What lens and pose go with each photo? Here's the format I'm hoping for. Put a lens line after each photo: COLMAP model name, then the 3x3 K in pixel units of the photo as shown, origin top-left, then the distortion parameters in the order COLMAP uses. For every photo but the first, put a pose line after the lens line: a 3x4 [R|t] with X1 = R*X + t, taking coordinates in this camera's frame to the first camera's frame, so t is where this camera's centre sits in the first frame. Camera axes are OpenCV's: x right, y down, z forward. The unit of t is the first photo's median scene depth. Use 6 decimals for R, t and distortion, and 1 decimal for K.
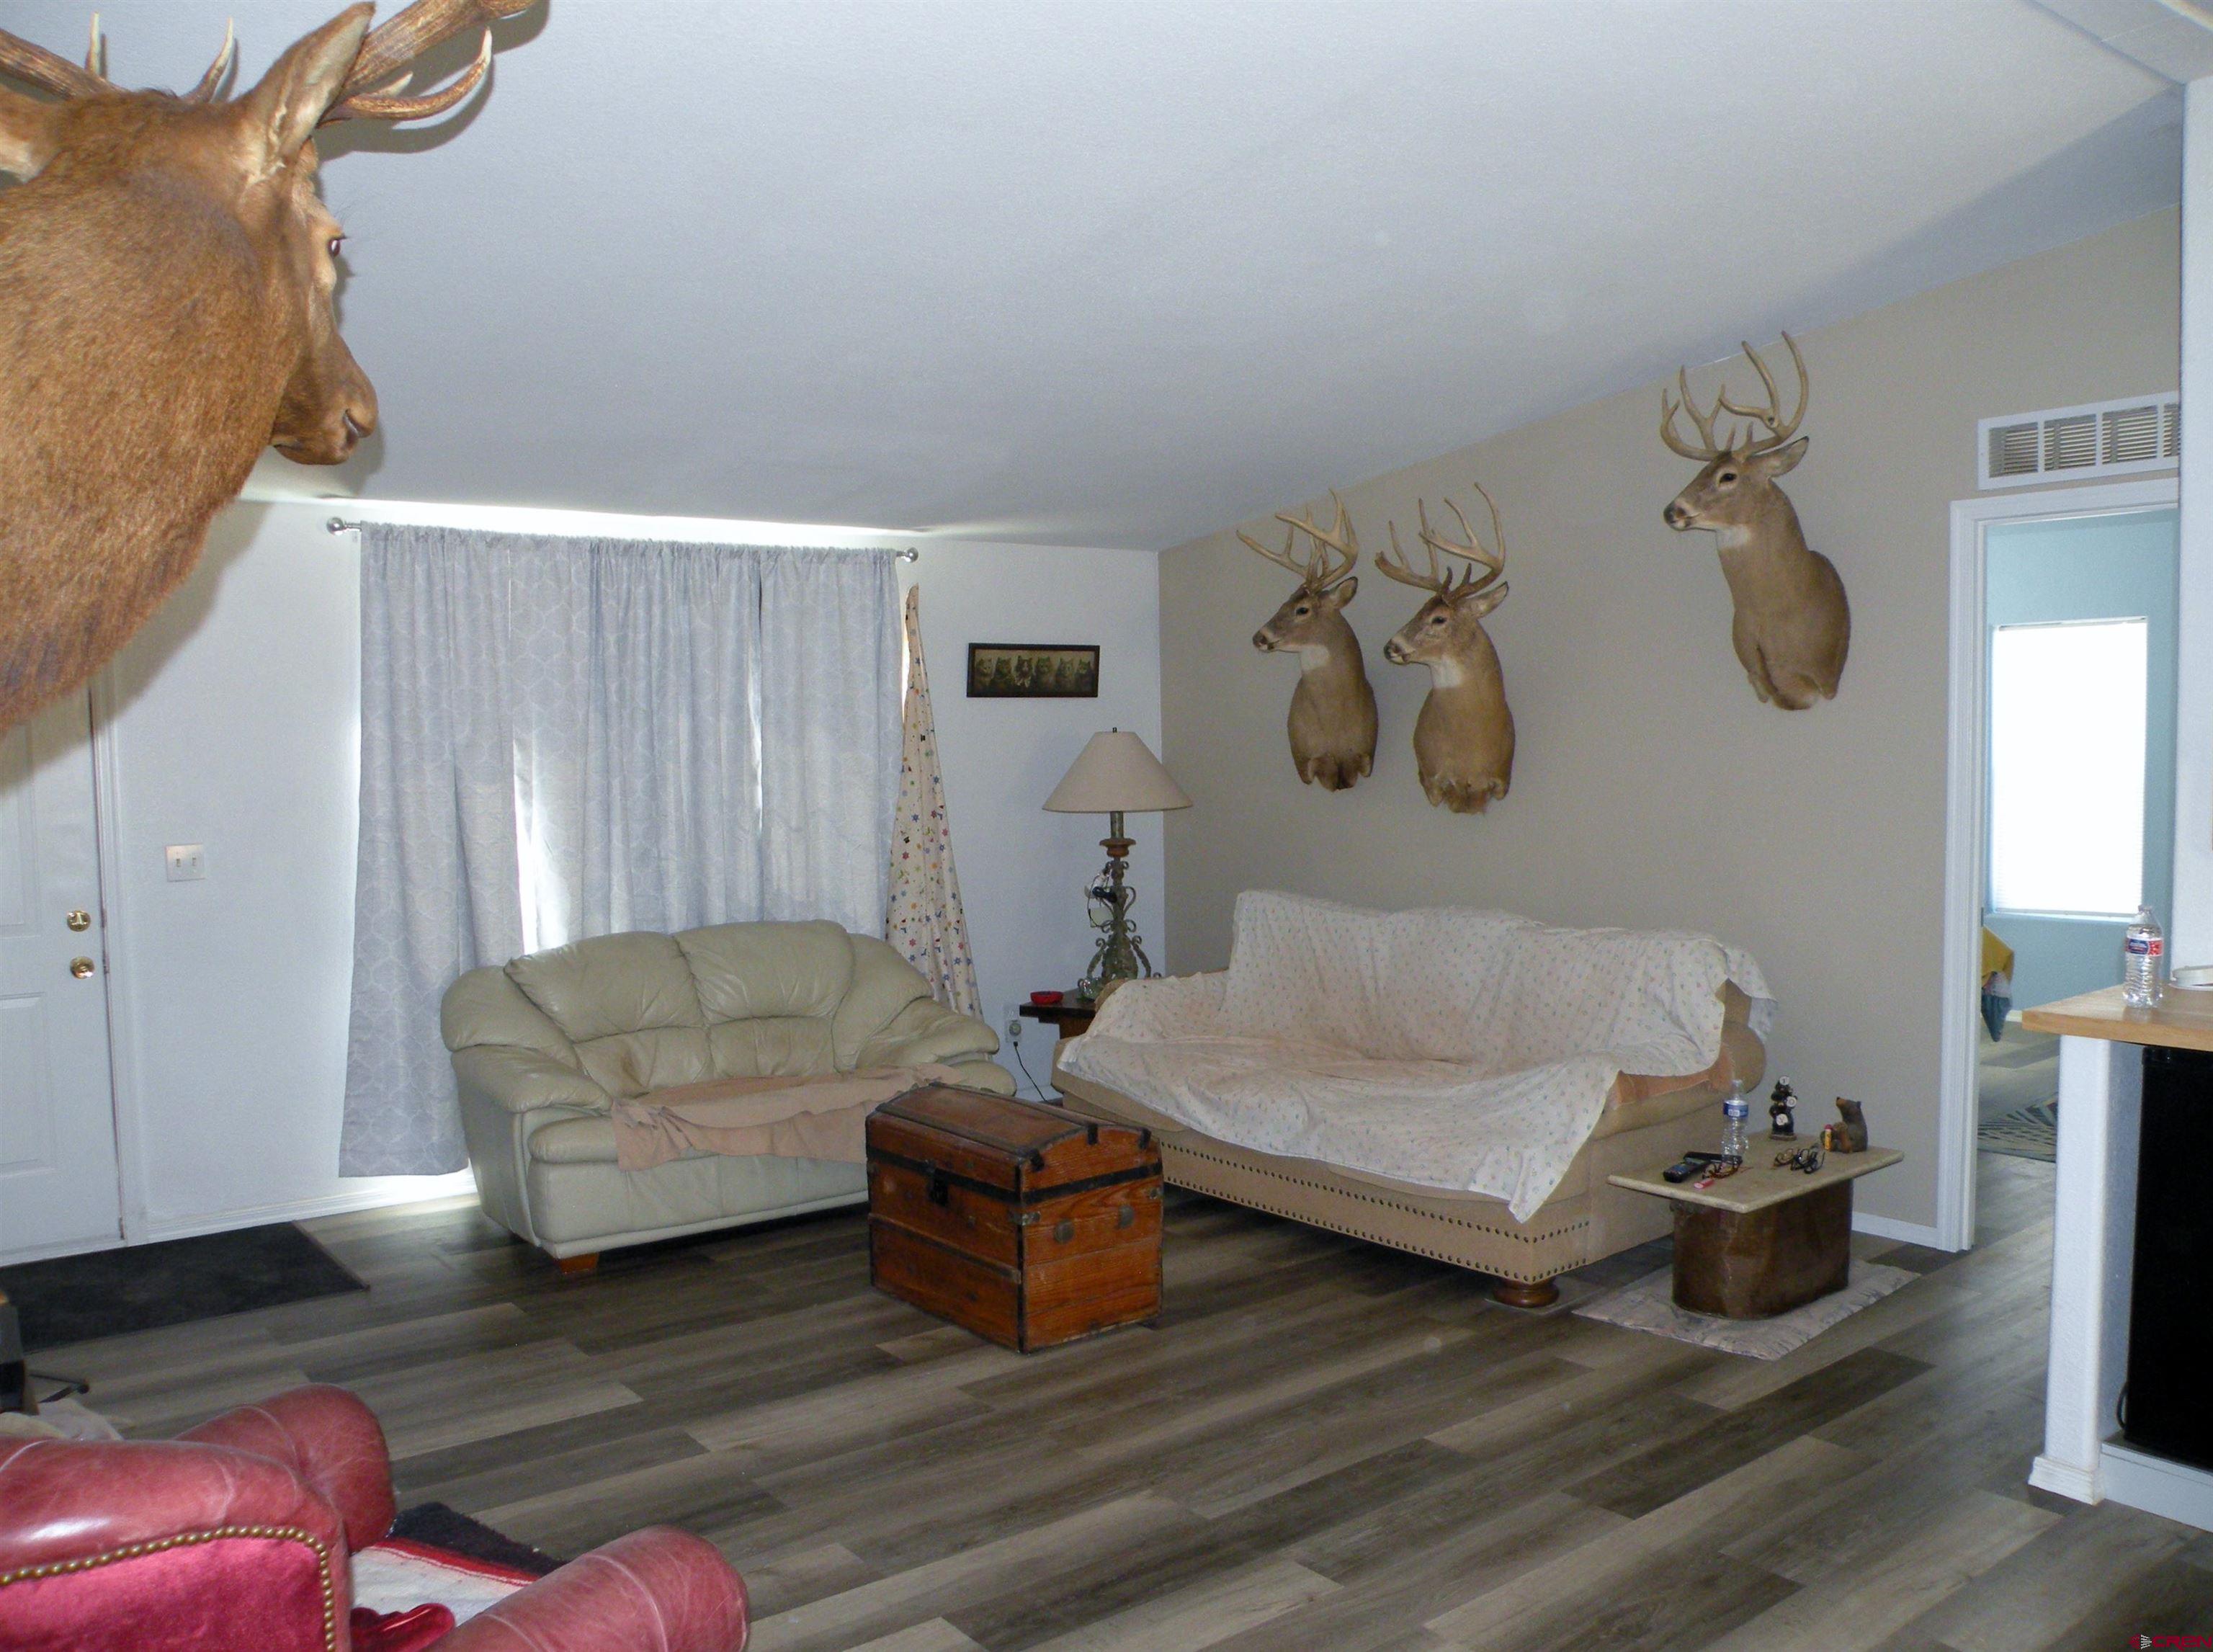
lens RADIAL K [[1770.5, 0, 1109.2], [0, 1770.5, 865.0], [0, 0, 1]] dist [-0.169461, 0.149786]
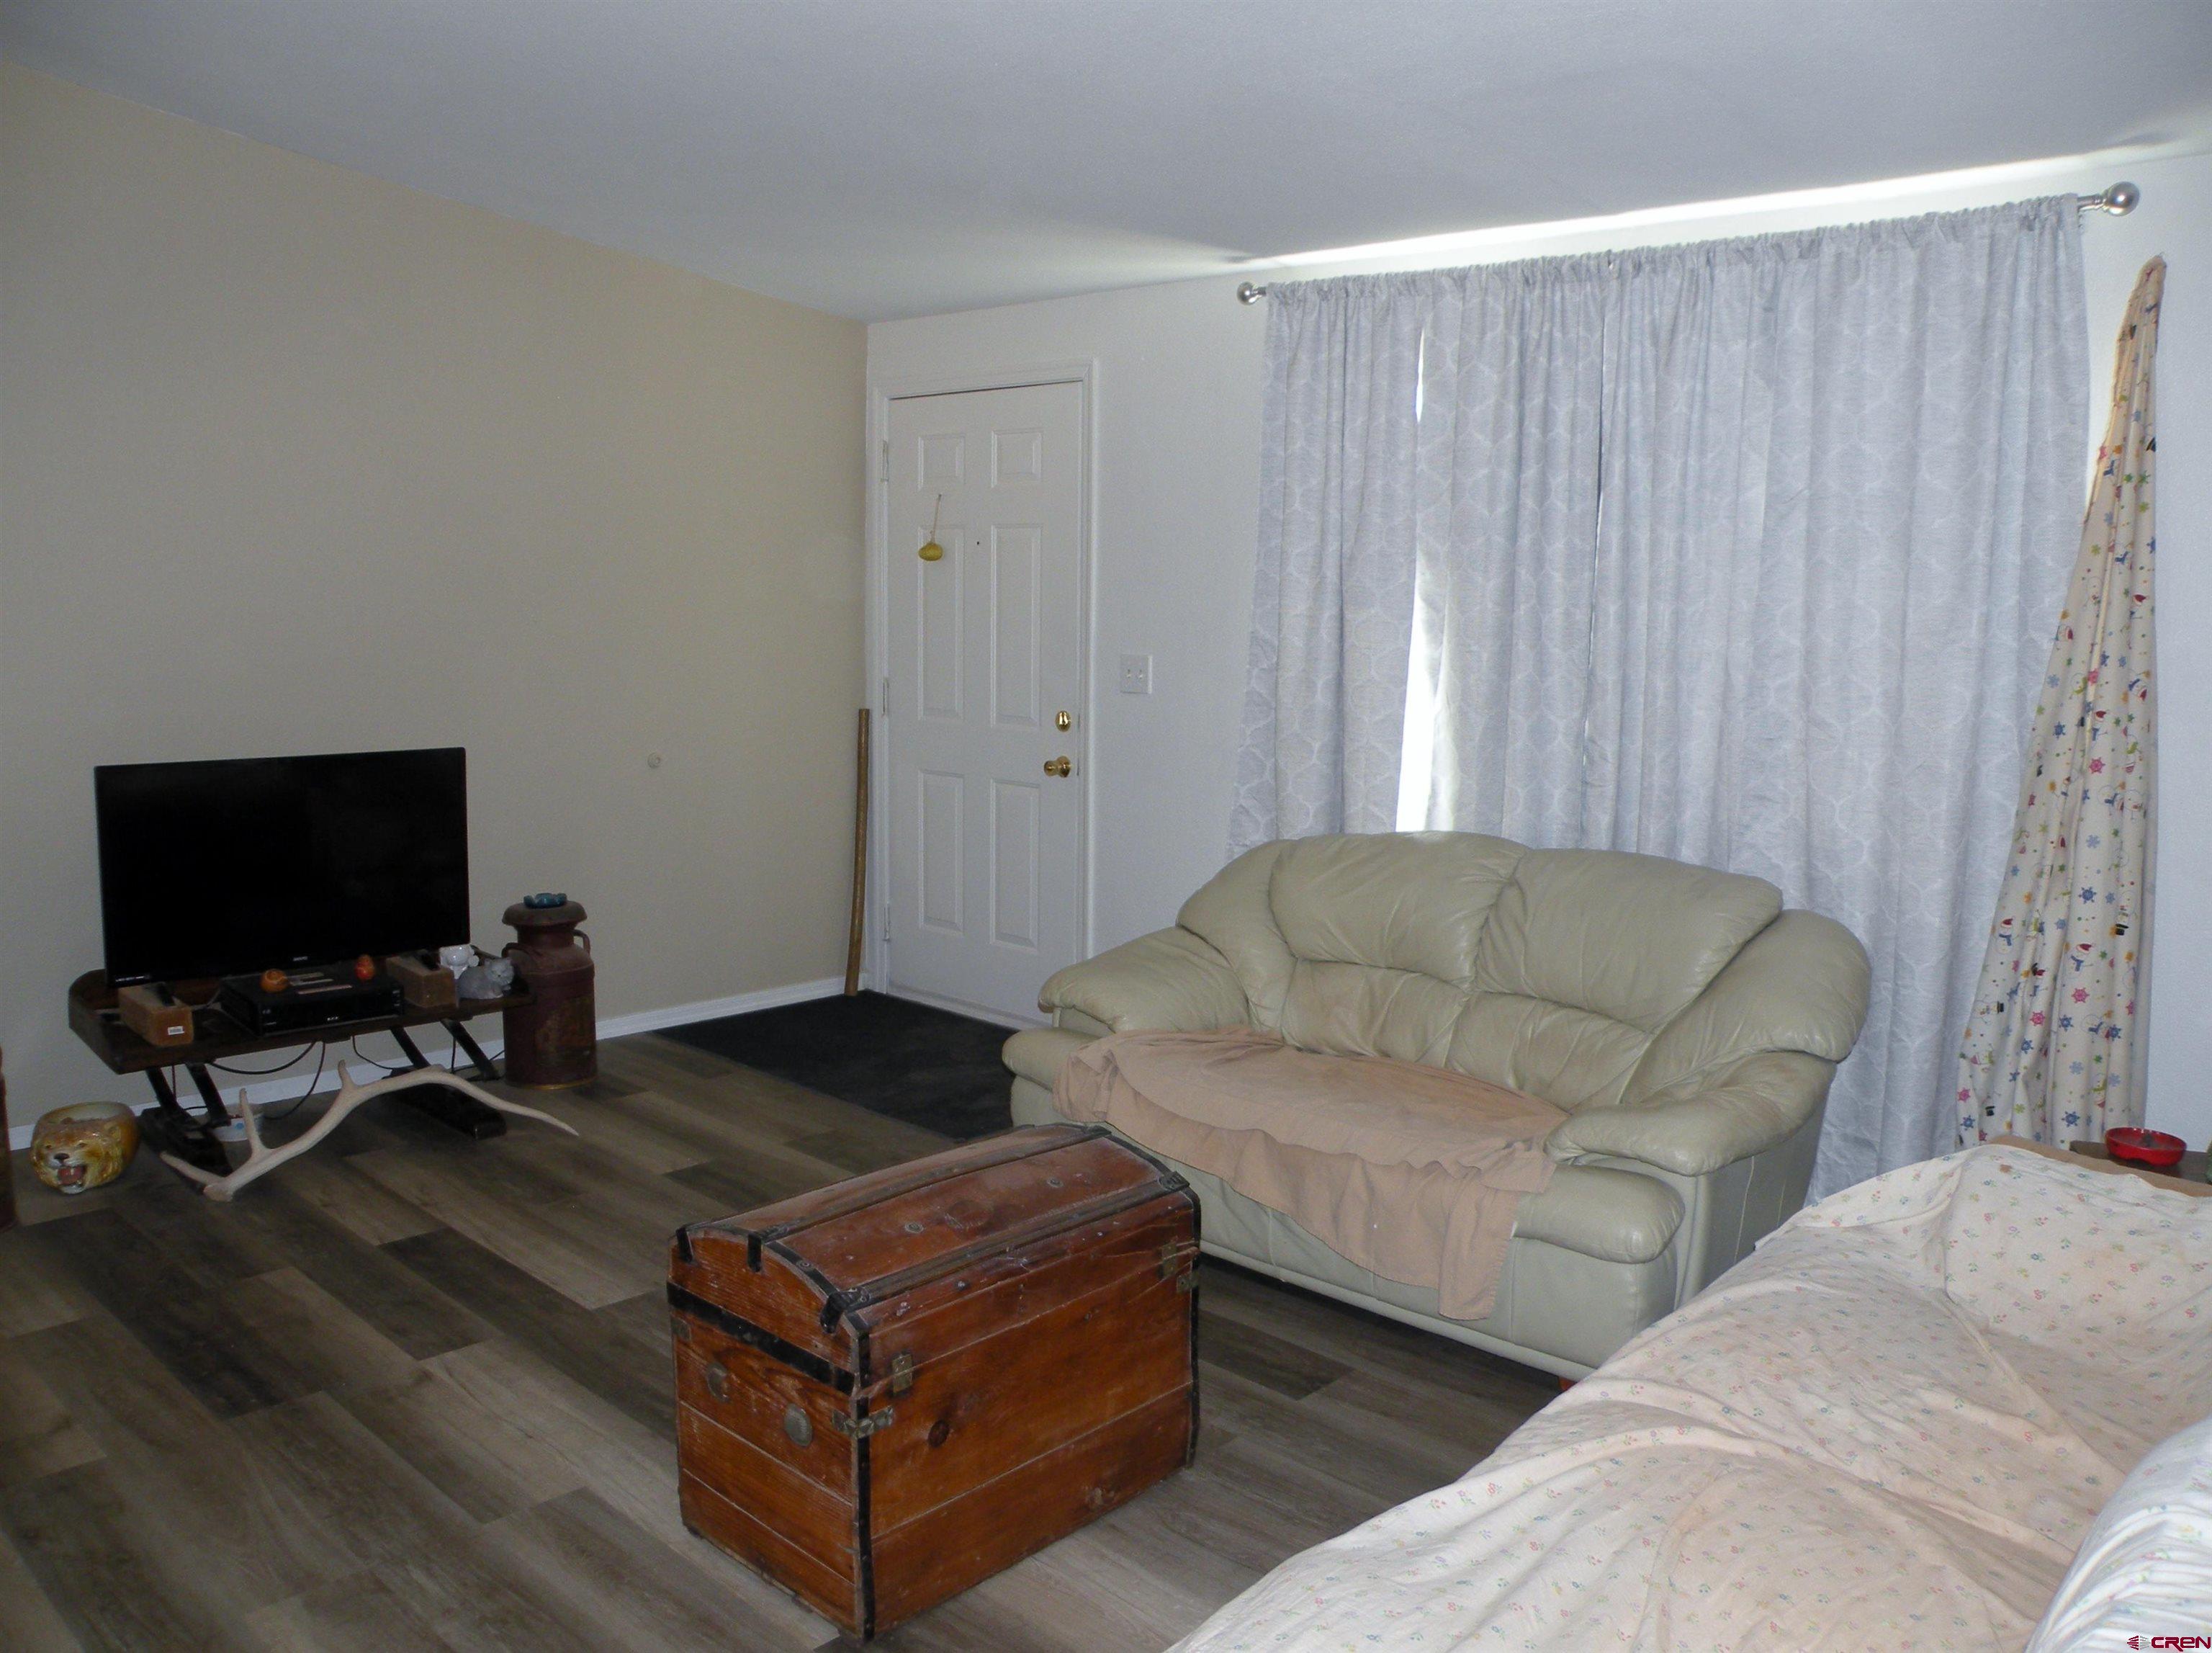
lens RADIAL K [[1769.8, 0, 1108.7], [0, 1769.8, 865.5], [0, 0, 1]] dist [-0.169461, 0.149786]
pose [[0.132199, 0.181467, -0.974471, 0.519707], [-0.084161, 0.981604, 0.171378, -0.074854], [0.987644, 0.059356, 0.145039, 1.002038]]
